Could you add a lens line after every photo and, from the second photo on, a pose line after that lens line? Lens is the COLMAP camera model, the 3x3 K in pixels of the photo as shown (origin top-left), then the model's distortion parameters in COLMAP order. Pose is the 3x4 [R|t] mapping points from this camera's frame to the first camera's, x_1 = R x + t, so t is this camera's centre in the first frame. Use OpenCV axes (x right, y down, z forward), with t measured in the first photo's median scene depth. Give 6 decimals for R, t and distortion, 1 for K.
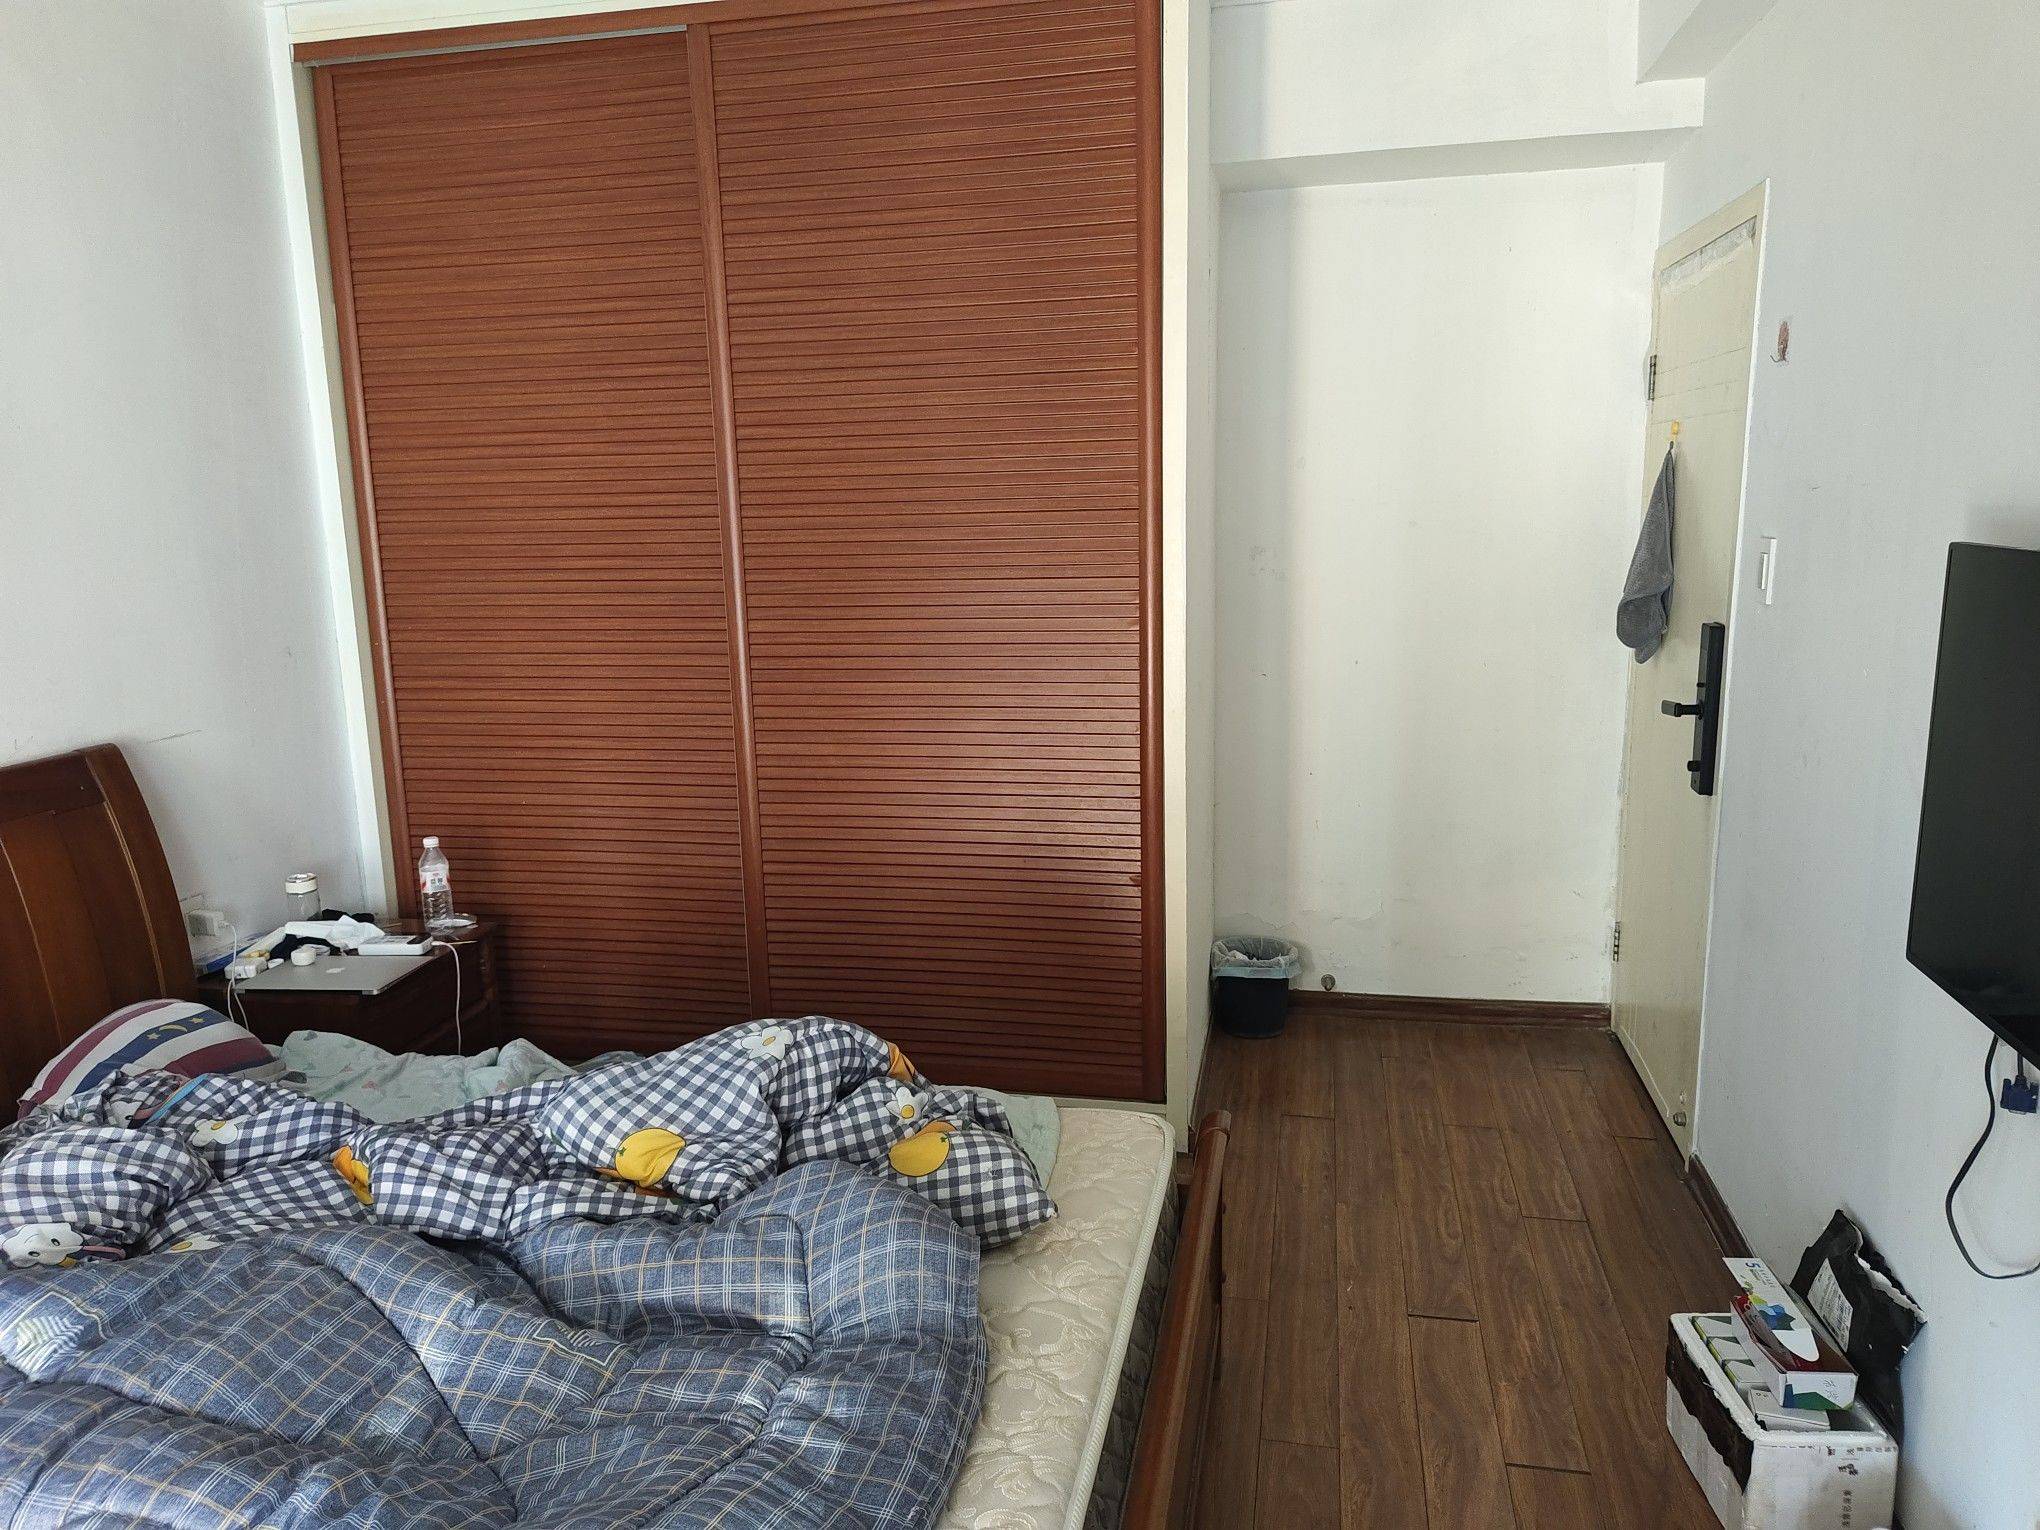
lens RADIAL K [[1410.6, 0, 1020.1], [0, 1410.6, 727.0], [0, 0, 1]] dist [0.041060, -0.055065]
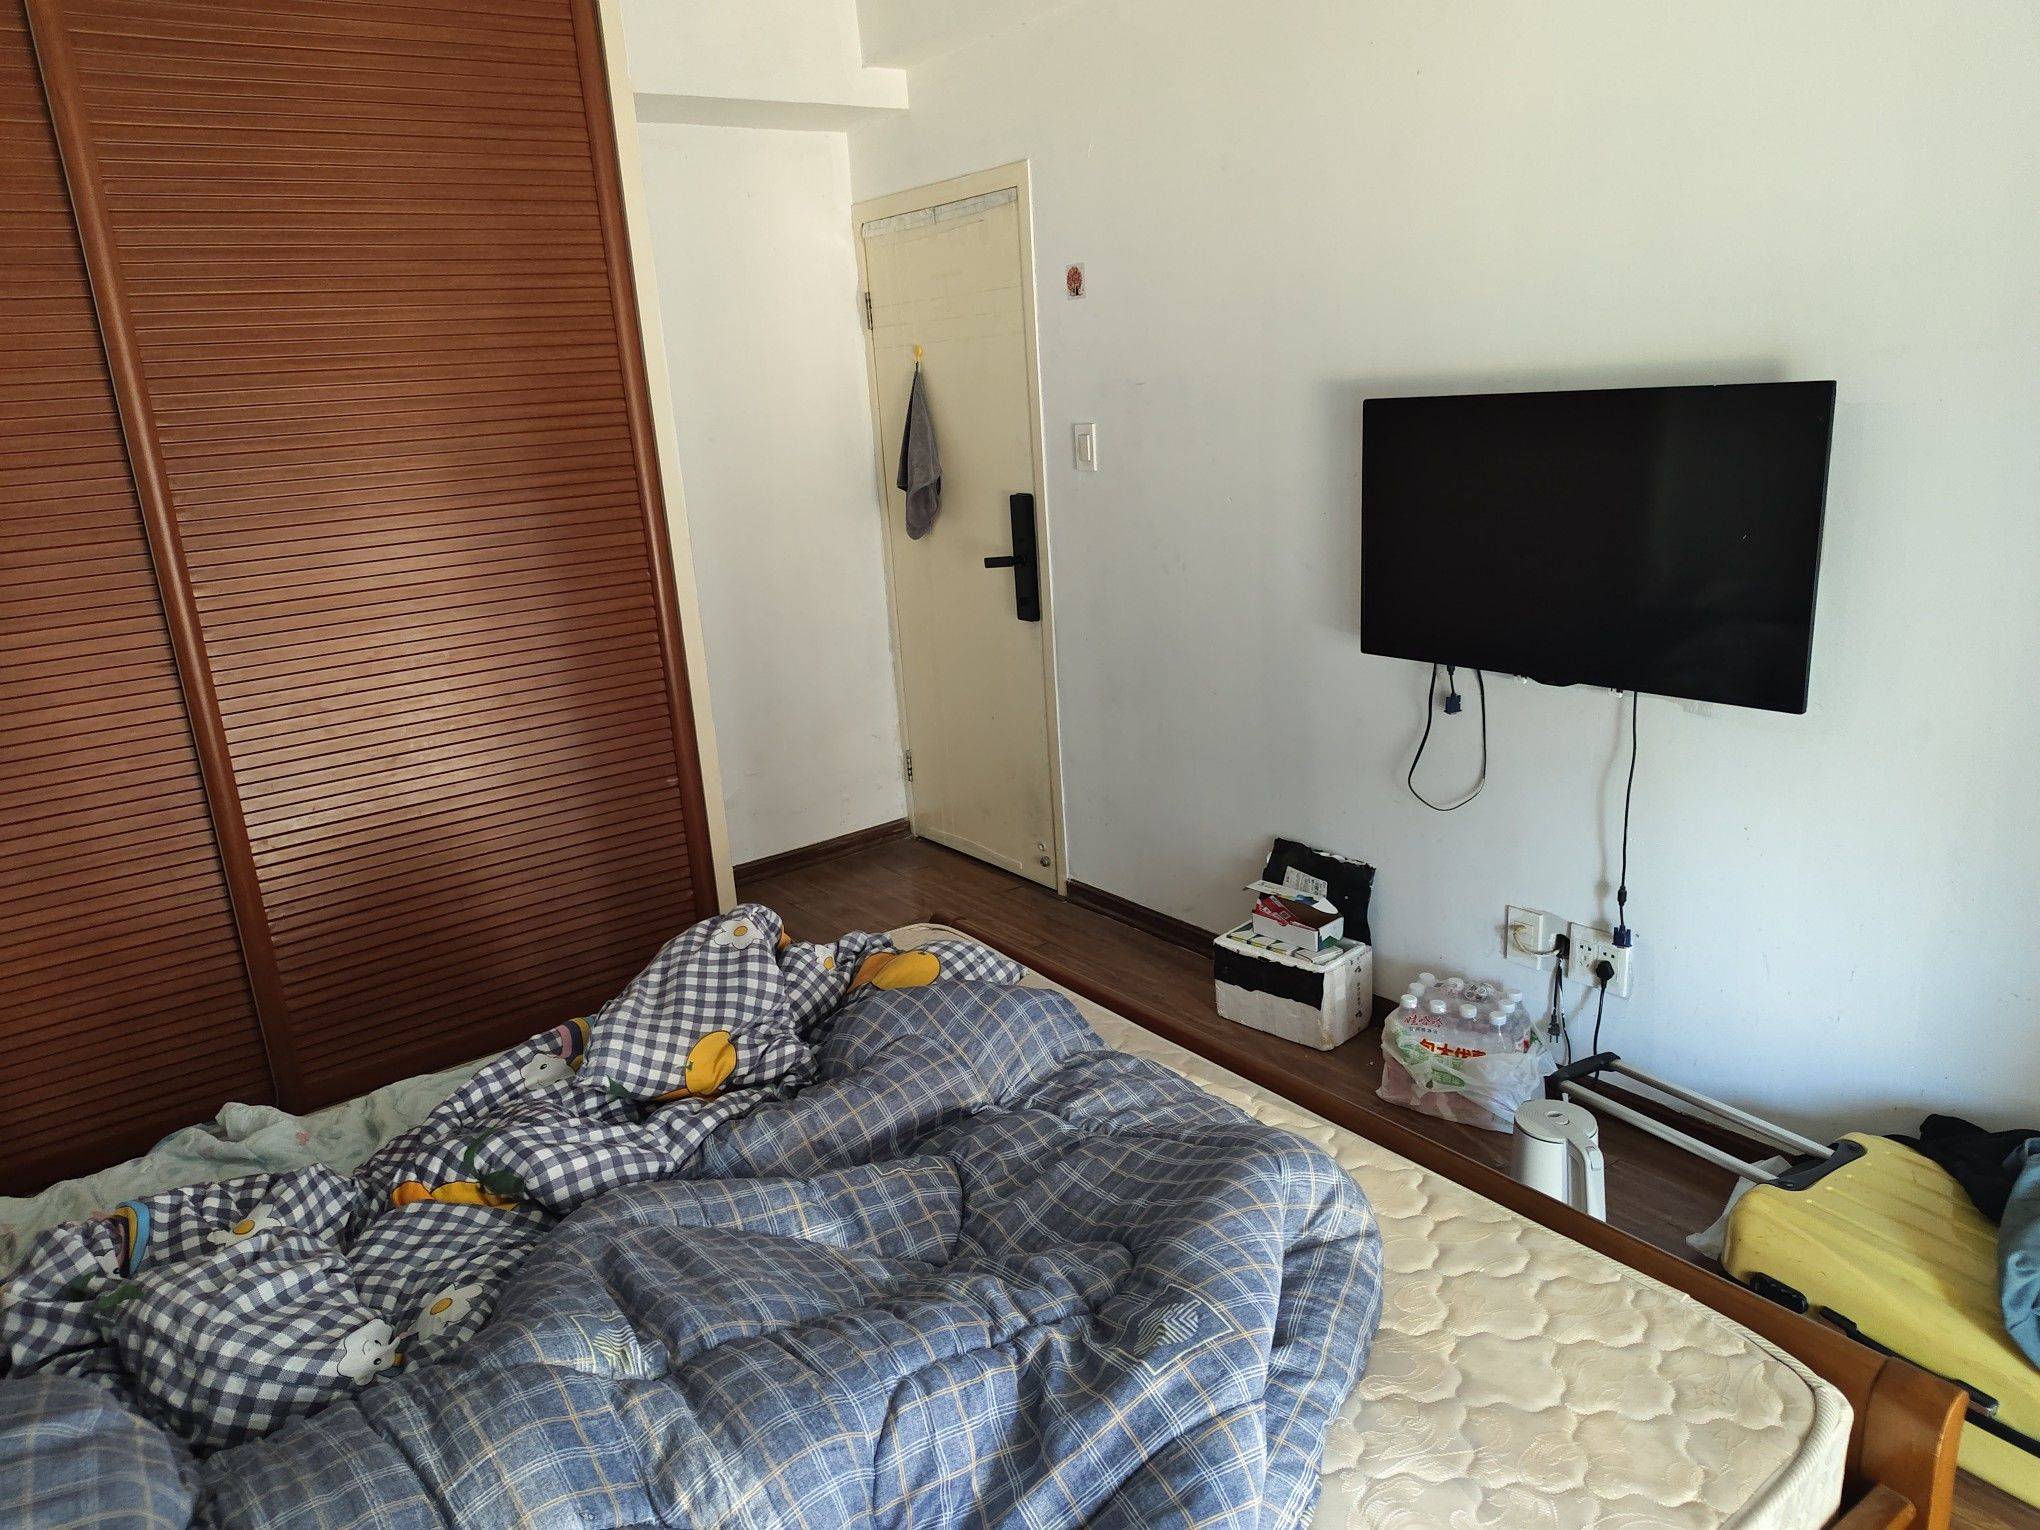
lens RADIAL K [[1418.1, 0, 1010.7], [0, 1418.1, 743.4], [0, 0, 1]] dist [0.057222, -0.118092]
pose [[0.660091, -0.200857, 0.723834, -0.809346], [0.168224, 0.978642, 0.118154, -0.003713], [-0.732107, 0.043774, 0.679782, 0.142670]]
